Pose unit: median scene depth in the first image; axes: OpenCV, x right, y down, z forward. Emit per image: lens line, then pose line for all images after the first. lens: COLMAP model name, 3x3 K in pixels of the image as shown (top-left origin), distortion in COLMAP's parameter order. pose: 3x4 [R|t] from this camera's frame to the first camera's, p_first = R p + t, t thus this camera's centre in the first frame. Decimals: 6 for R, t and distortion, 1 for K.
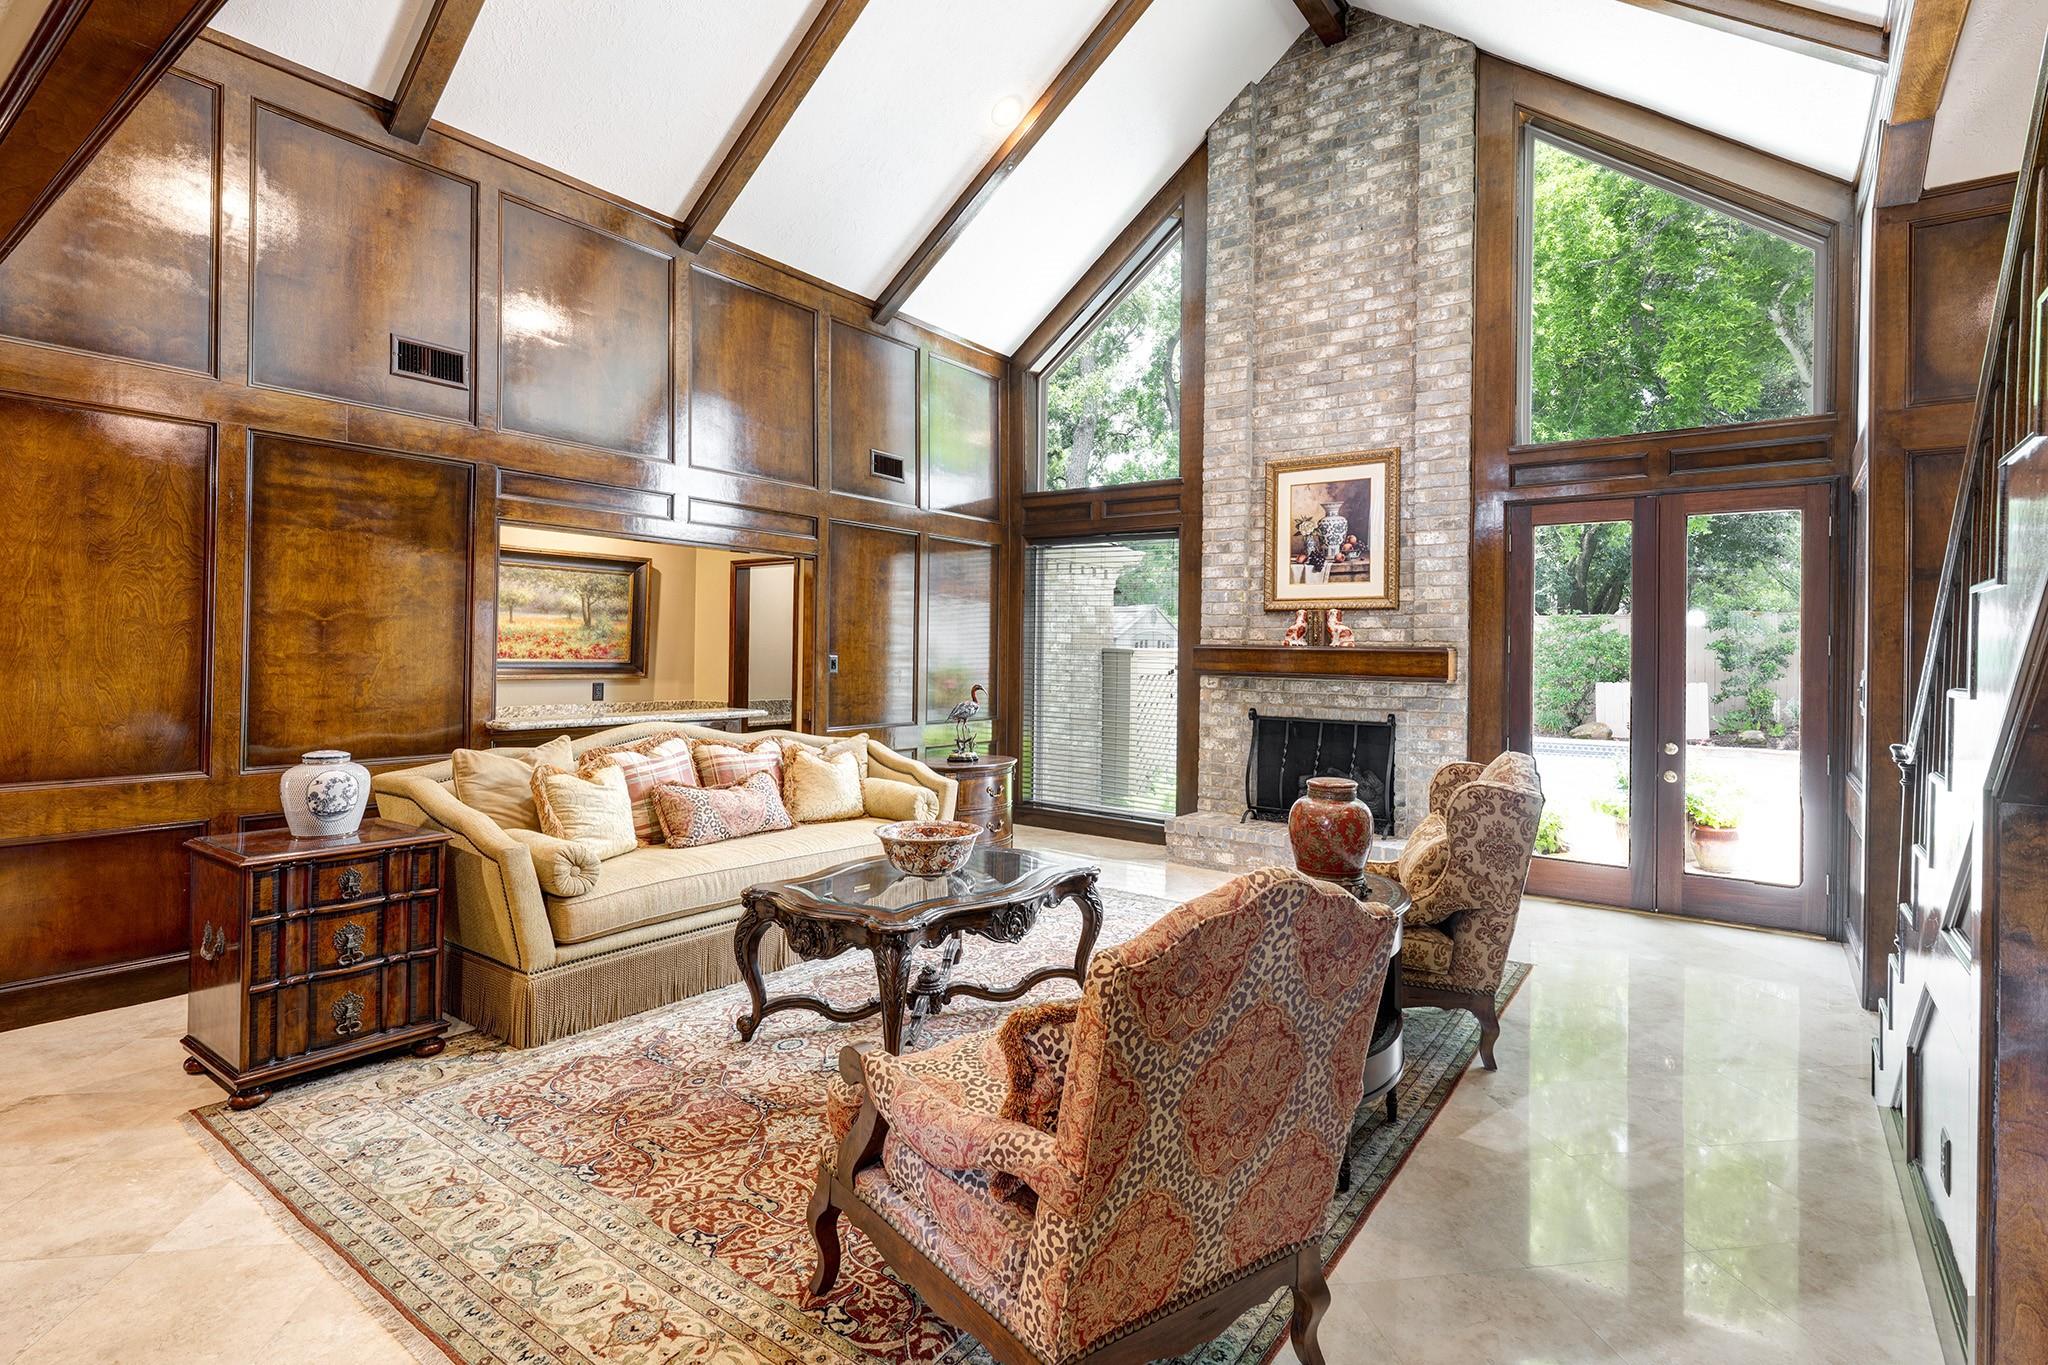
lens RADIAL K [[985.4, 0, 1004.7], [0, 985.4, 642.1], [0, 0, 1]] dist [-0.003281, -0.000198]
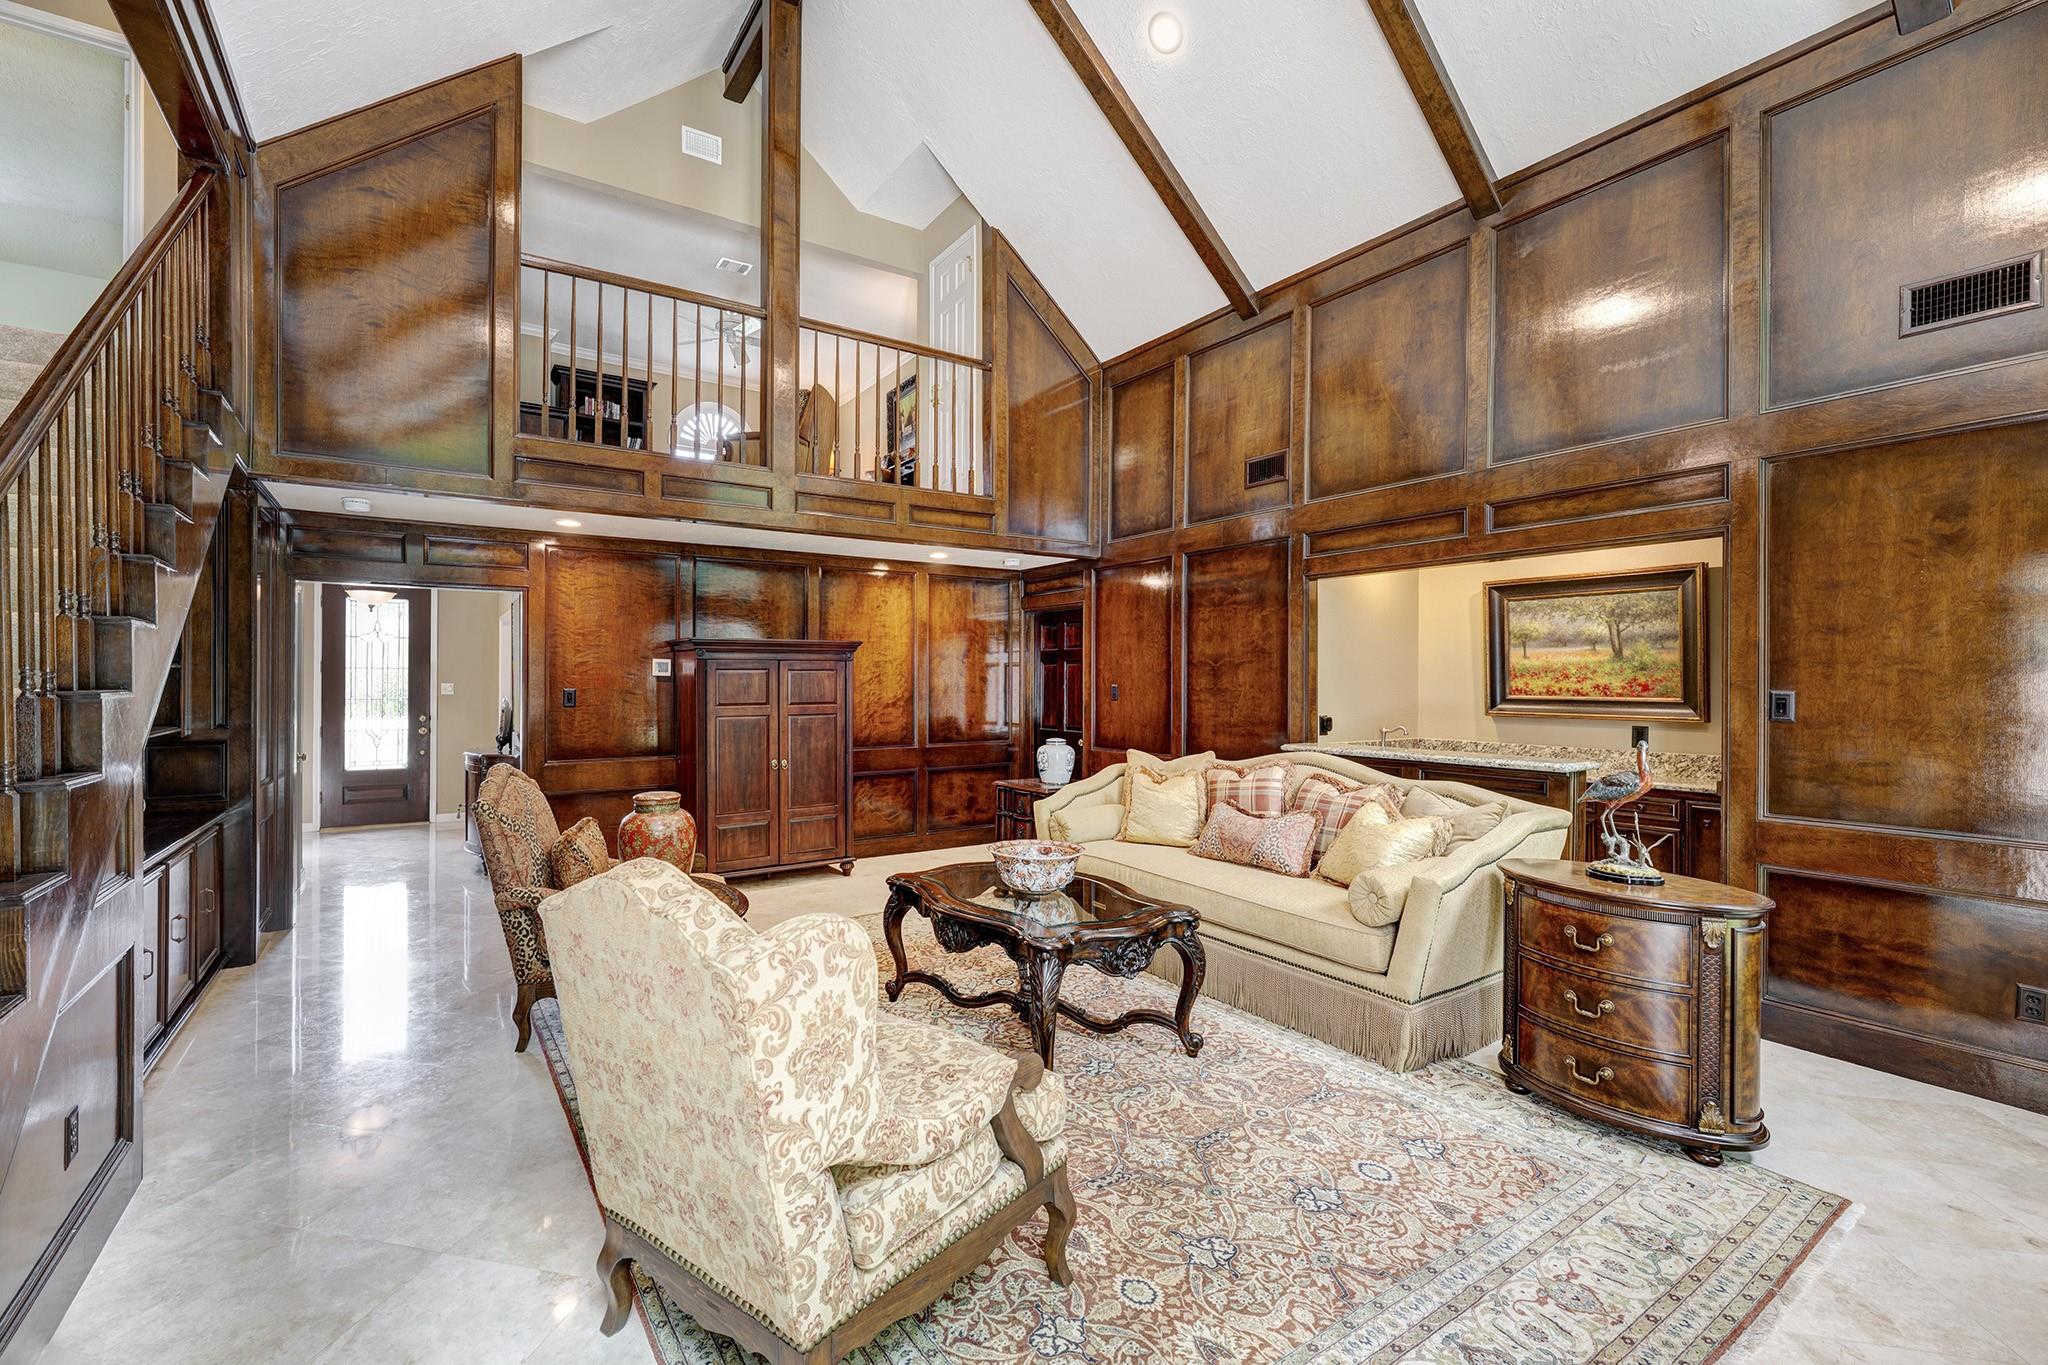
lens RADIAL K [[891.3, 0, 1015.9], [0, 891.3, 688.7], [0, 0, 1]] dist [0.001743, 0.000796]
pose [[-0.325509, -0.009590, -0.945490, 0.470706], [0.002426, 0.999937, -0.010977, 0.017784], [0.945536, -0.005867, -0.325465, 0.754966]]
